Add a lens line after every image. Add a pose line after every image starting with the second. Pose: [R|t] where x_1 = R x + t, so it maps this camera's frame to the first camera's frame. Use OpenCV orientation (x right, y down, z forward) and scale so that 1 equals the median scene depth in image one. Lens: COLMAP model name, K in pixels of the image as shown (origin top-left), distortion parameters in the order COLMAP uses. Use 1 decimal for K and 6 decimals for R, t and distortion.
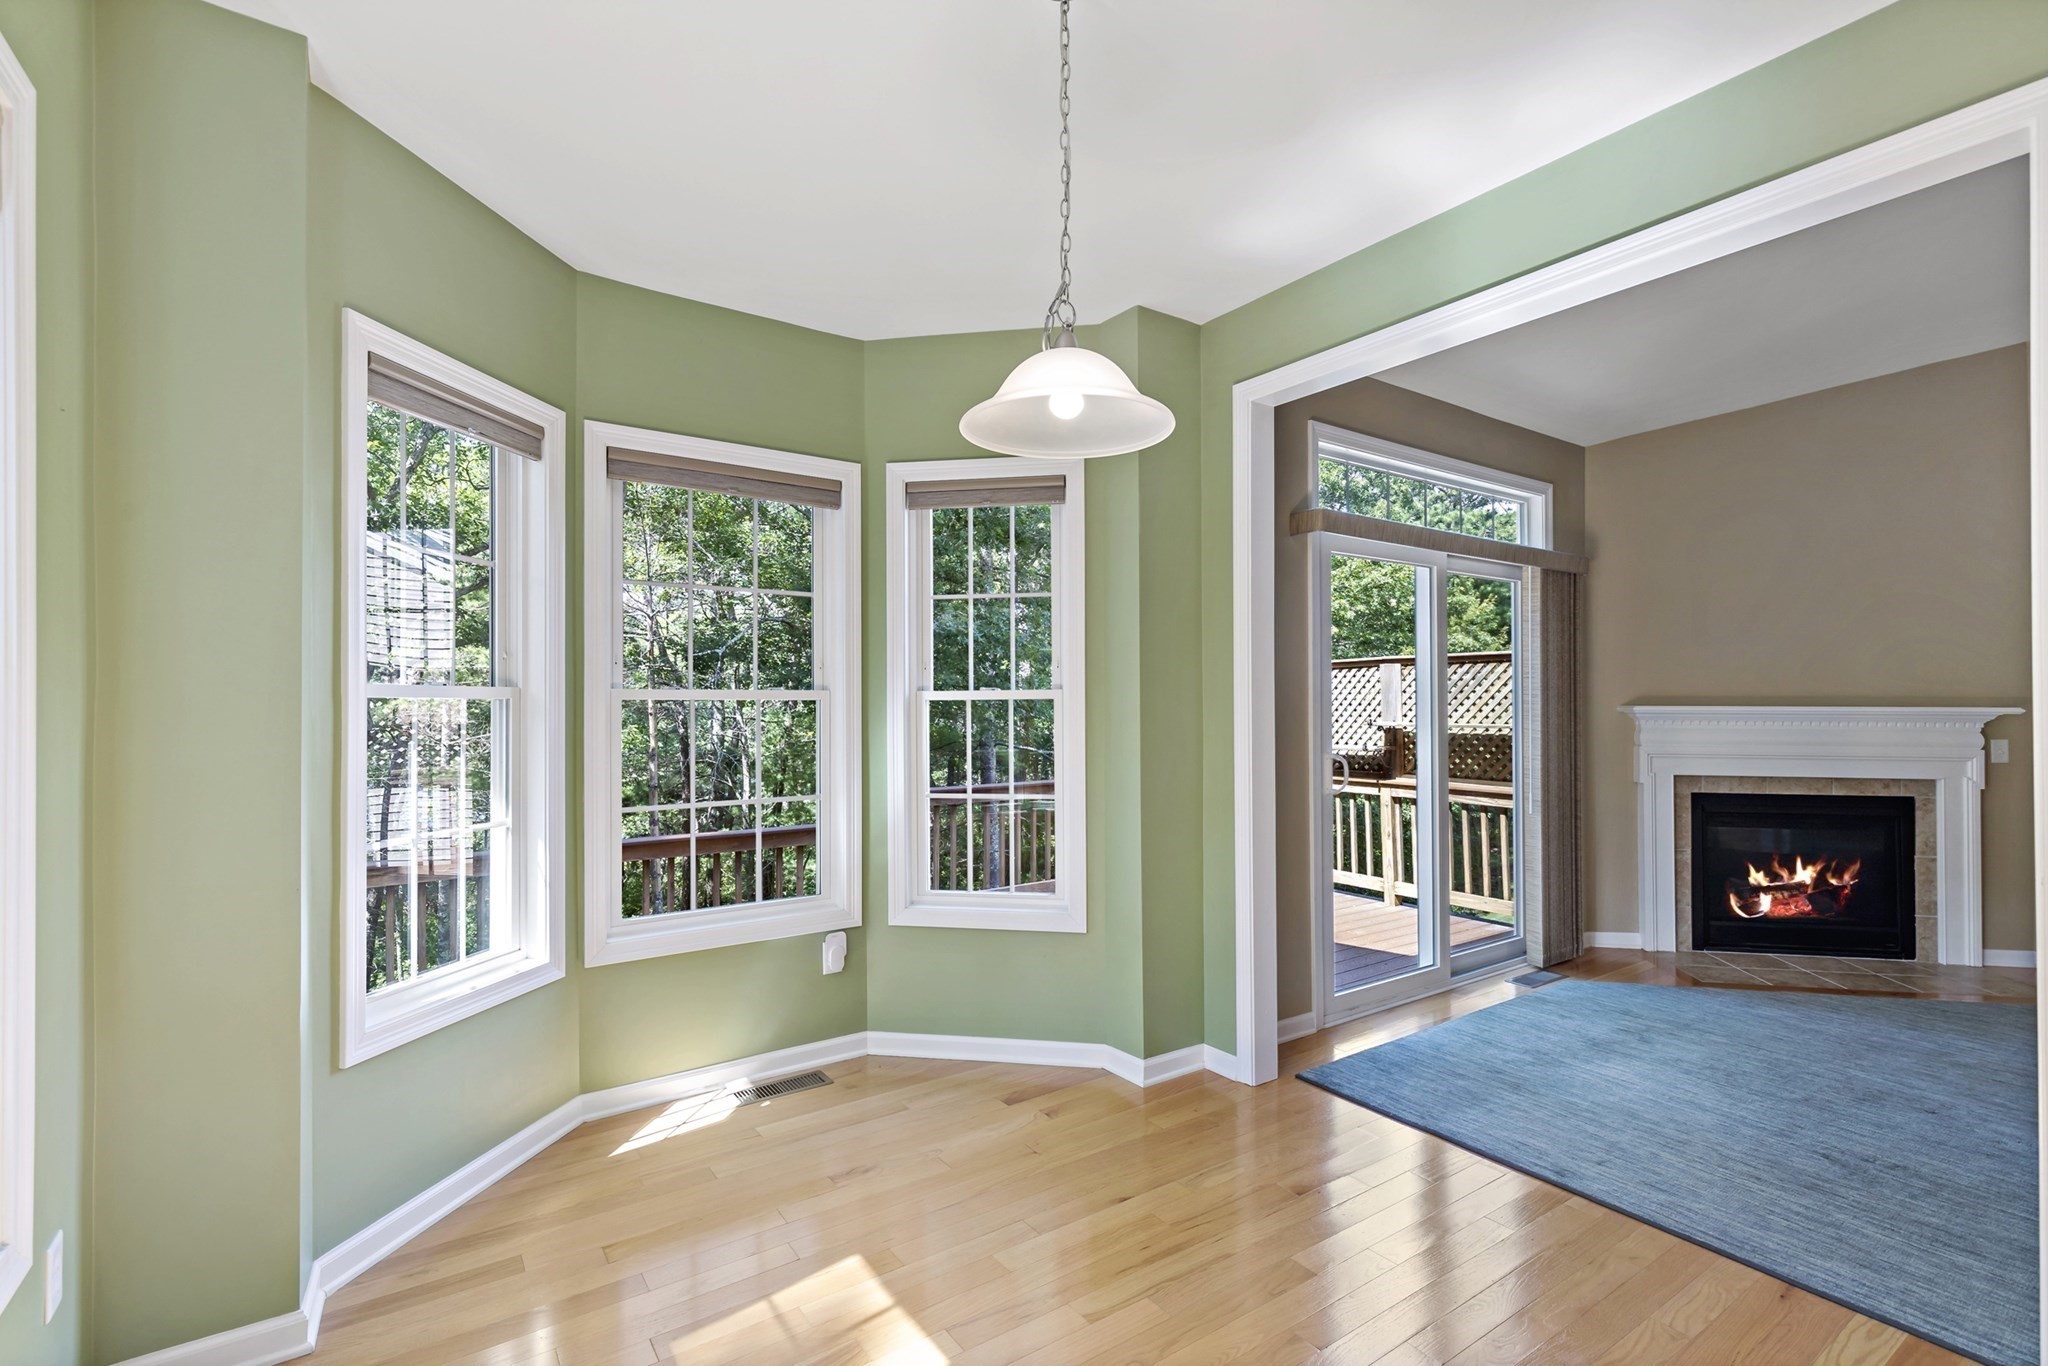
lens RADIAL K [[926.5, 0, 1029.5], [0, 926.5, 697.3], [0, 0, 1]] dist [0.009613, -0.001702]
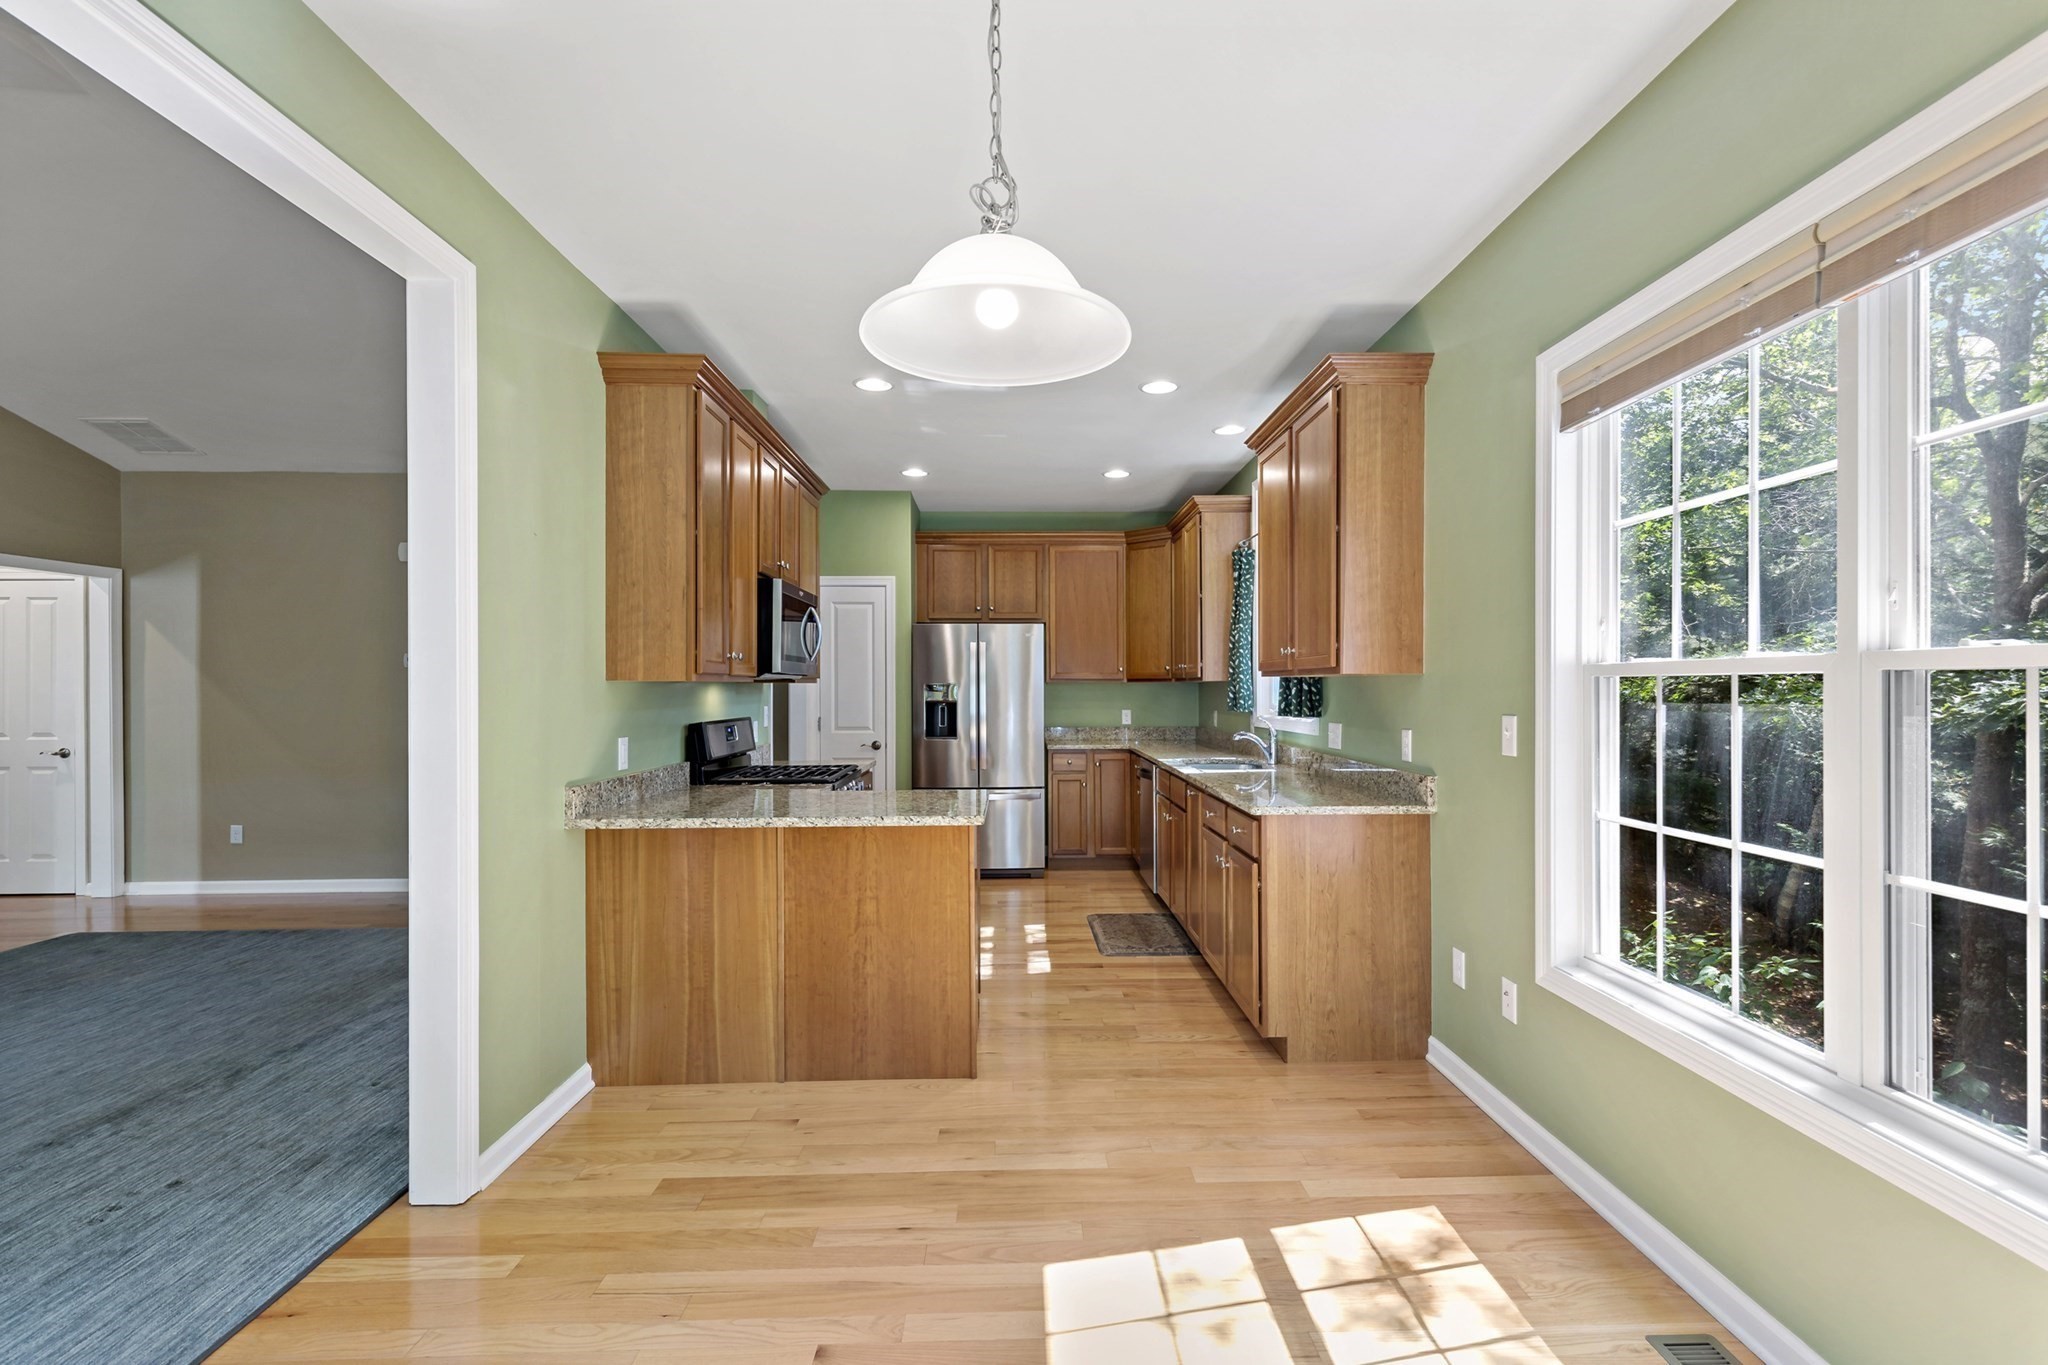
lens RADIAL K [[926.5, 0, 1031.1], [0, 926.5, 683.8], [0, 0, 1]] dist [0.009613, -0.001702]
pose [[-0.830253, 0.006847, 0.557344, -0.230238], [-0.000125, 0.999922, -0.012471, 0.006220], [-0.557386, -0.010424, -0.830188, 0.893584]]
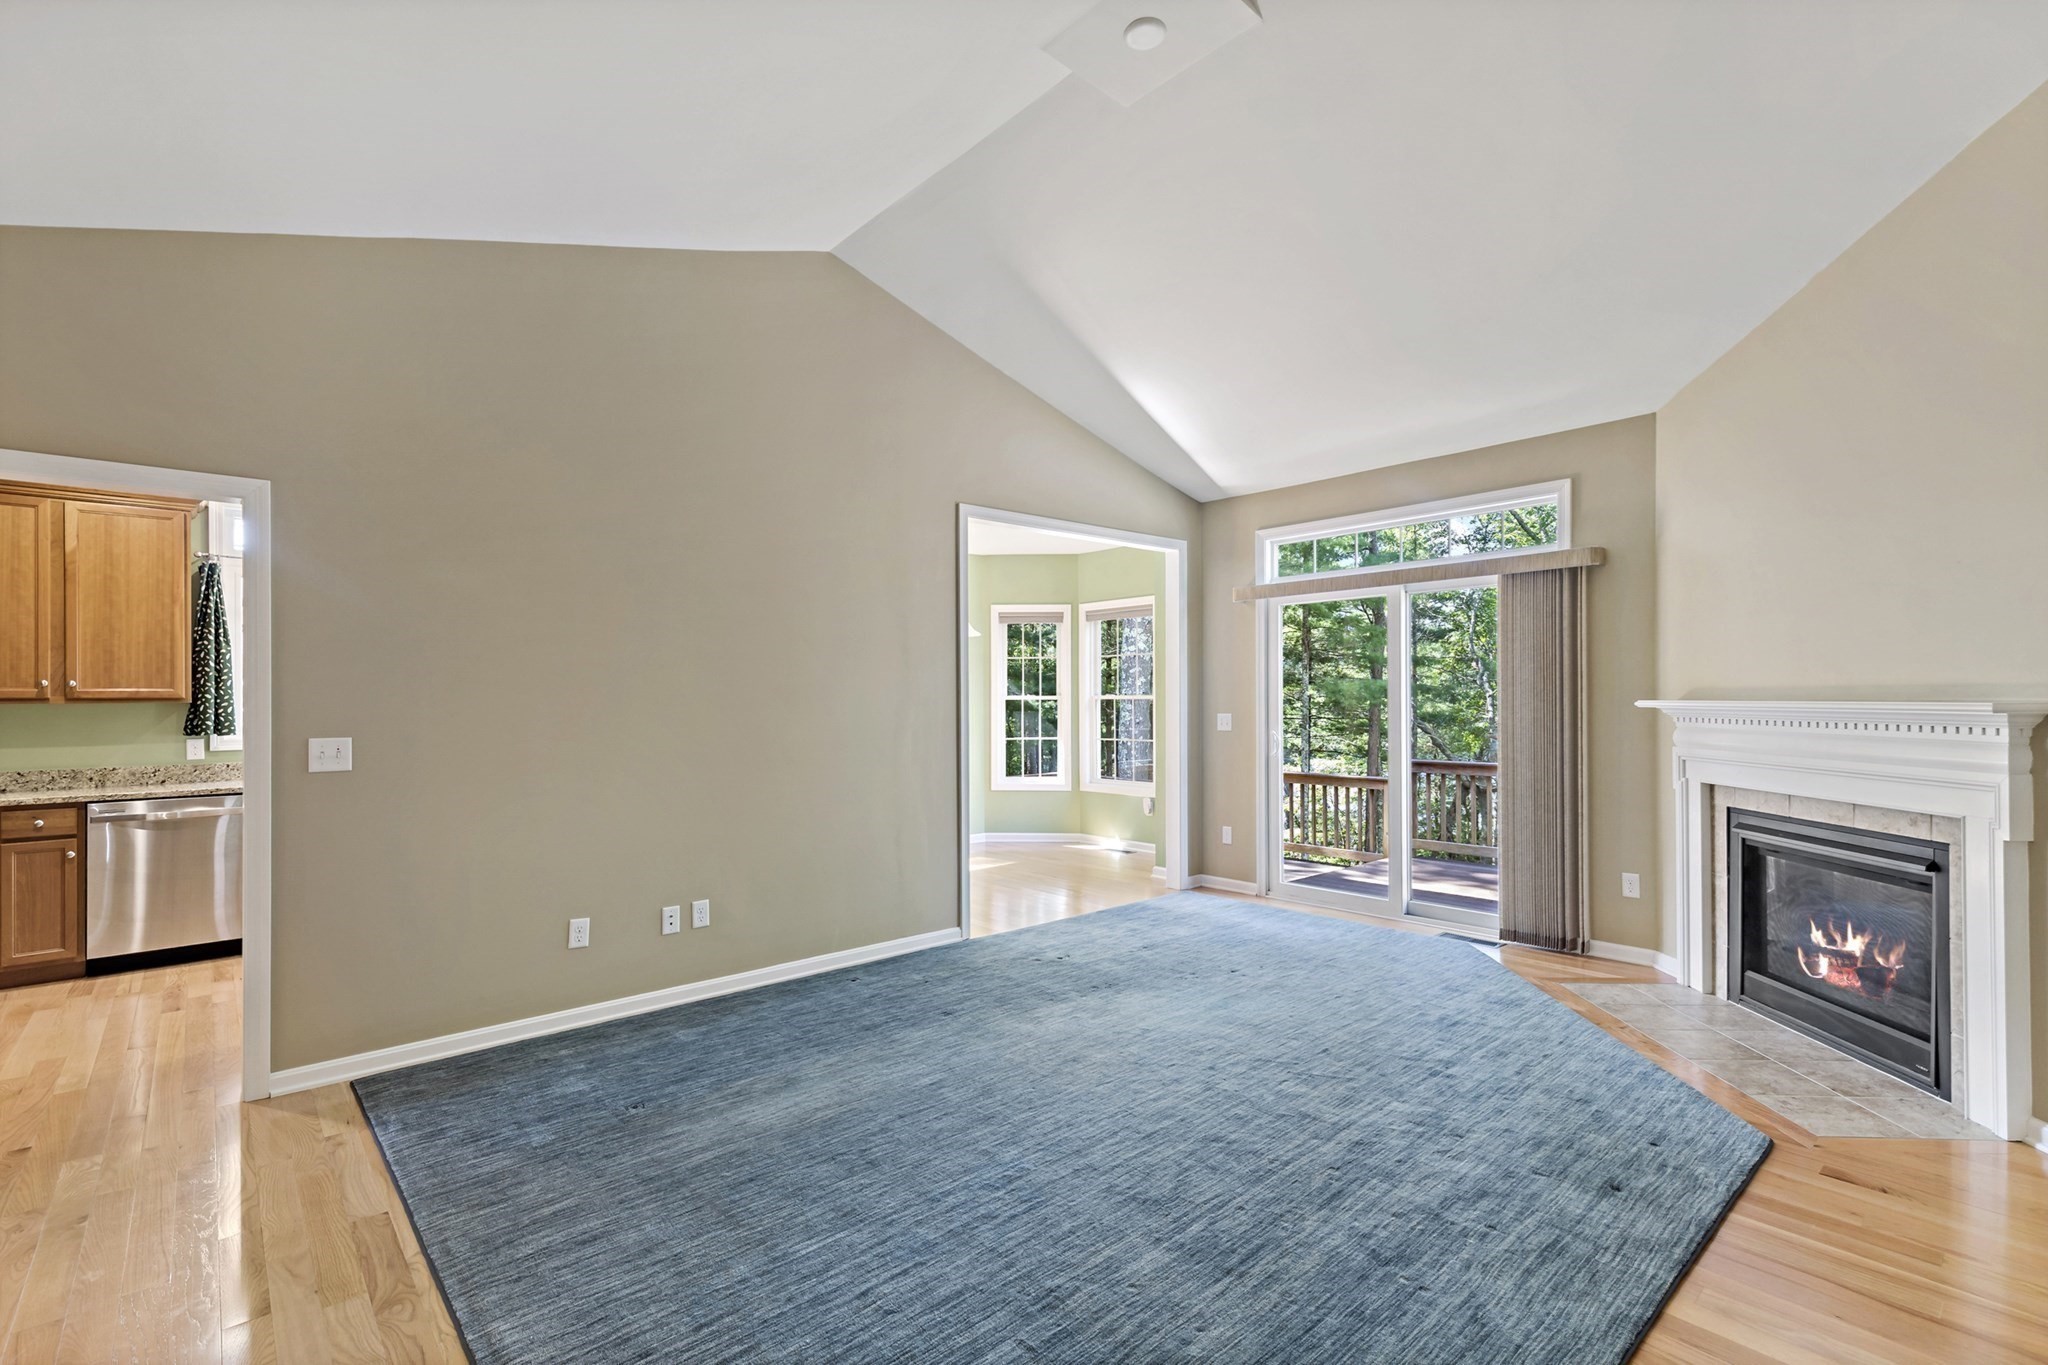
lens RADIAL K [[926.5, 0, 1036.7], [0, 926.5, 684.8], [0, 0, 1]] dist [0.009613, -0.001702]
pose [[0.116721, -0.015586, -0.993042, 2.219413], [0.016874, 0.999764, -0.013709, -0.006249], [0.993021, -0.015156, 0.116956, 0.480681]]
